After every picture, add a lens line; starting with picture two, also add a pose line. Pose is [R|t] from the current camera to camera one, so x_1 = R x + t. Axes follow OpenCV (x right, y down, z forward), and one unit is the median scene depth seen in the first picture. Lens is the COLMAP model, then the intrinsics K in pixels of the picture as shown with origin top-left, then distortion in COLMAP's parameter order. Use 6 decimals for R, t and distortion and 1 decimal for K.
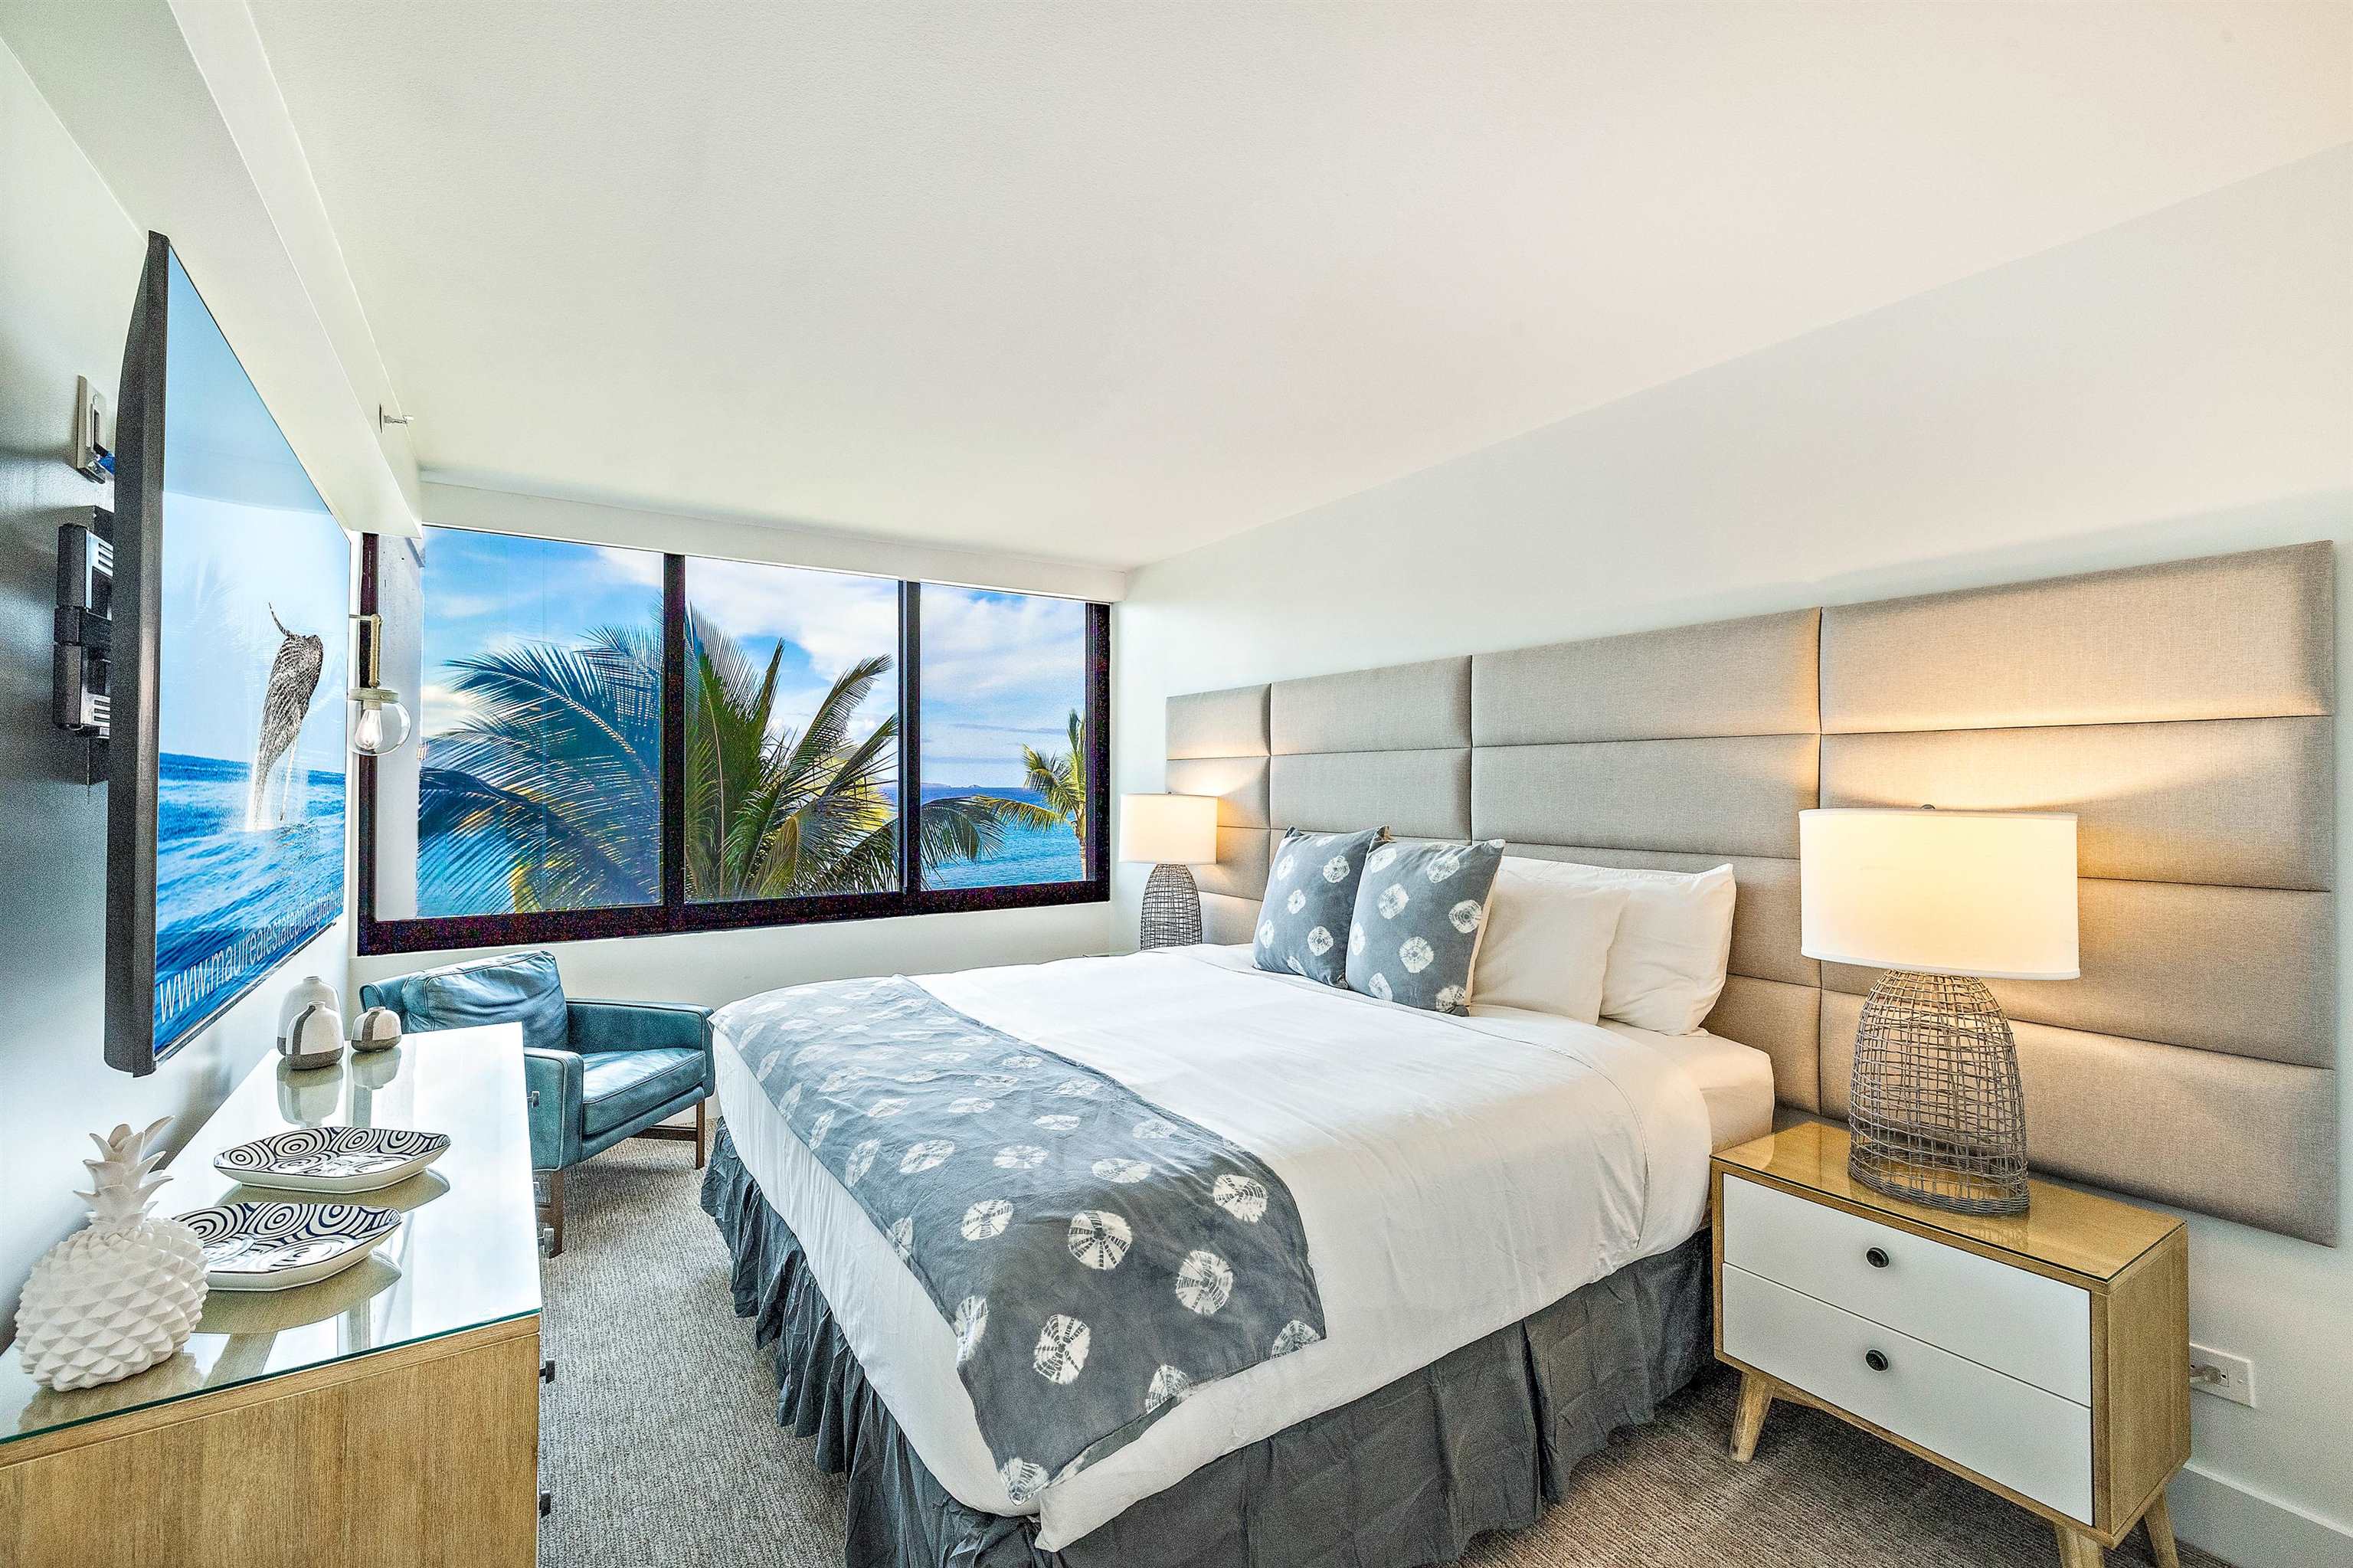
lens RADIAL K [[1058.5, 0, 1176.5], [0, 1058.5, 784.0], [0, 0, 1]] dist [0.001211, -0.000182]
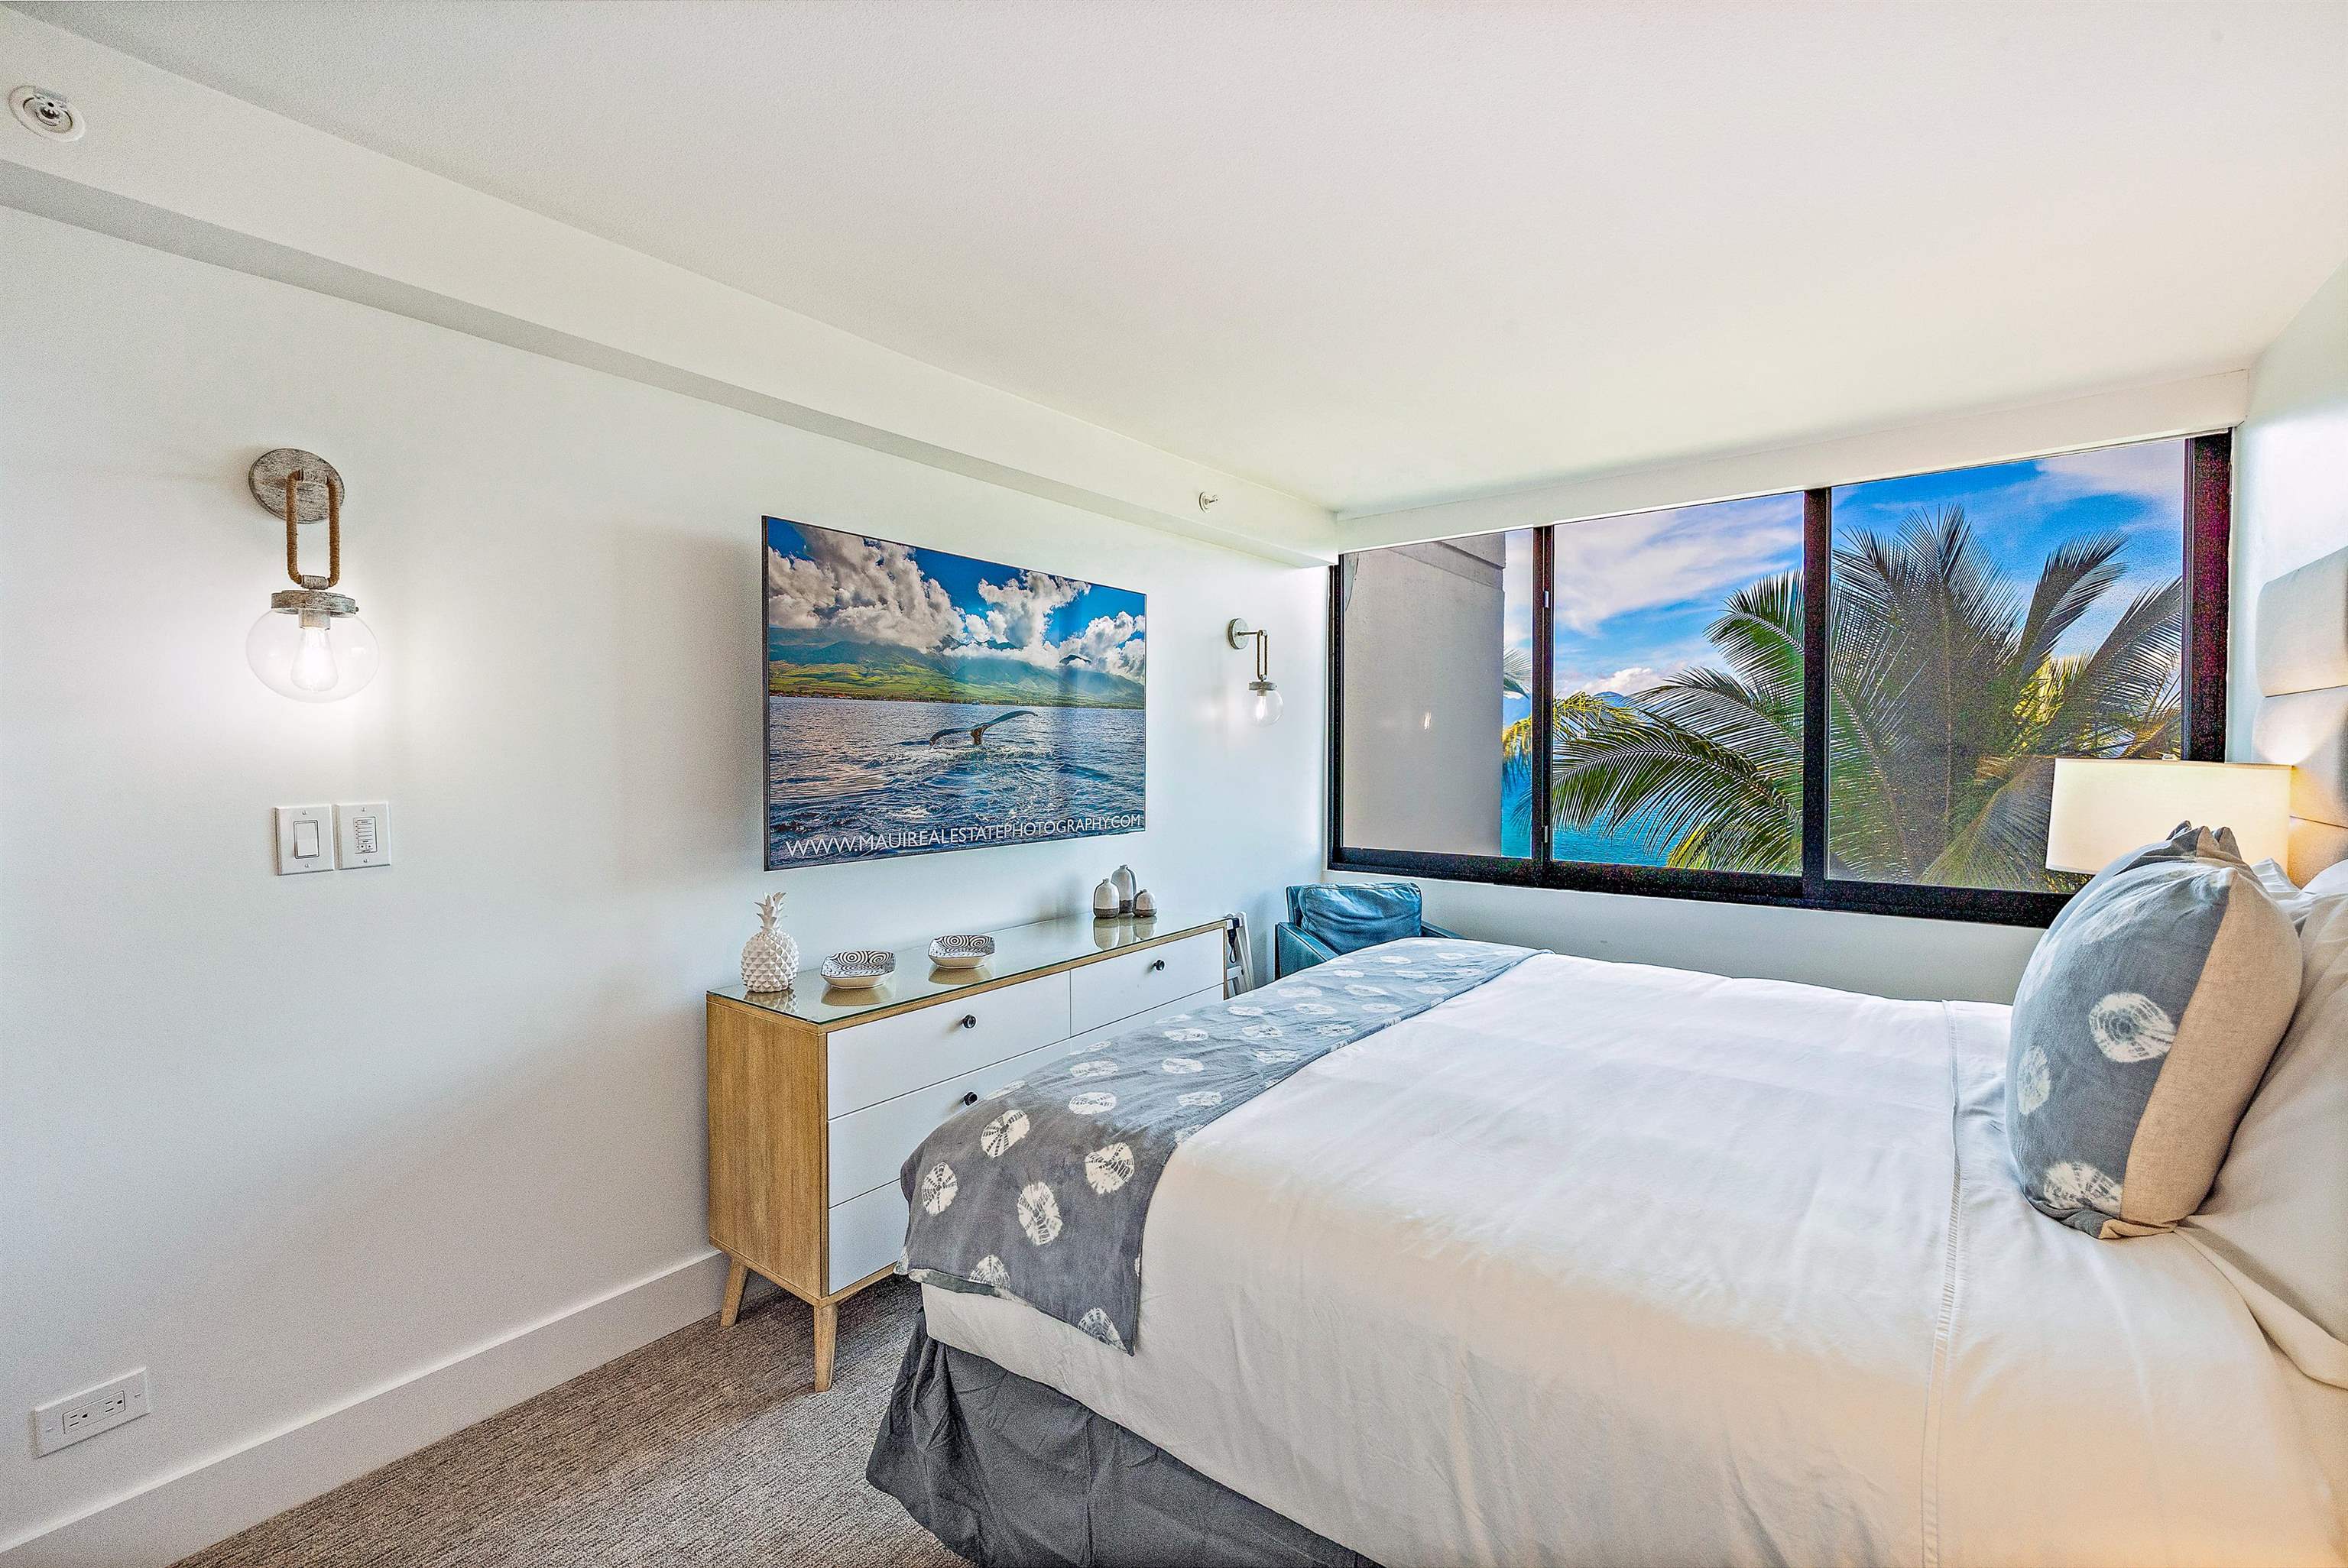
lens RADIAL K [[1056.1, 0, 1174.0], [0, 1056.1, 784.0], [0, 0, 1]] dist [0.001211, -0.000182]
pose [[0.272947, 0.028659, -0.961602, 0.908910], [0.005646, 0.999491, 0.031391, 0.002359], [0.962012, -0.013998, 0.272647, 0.711944]]
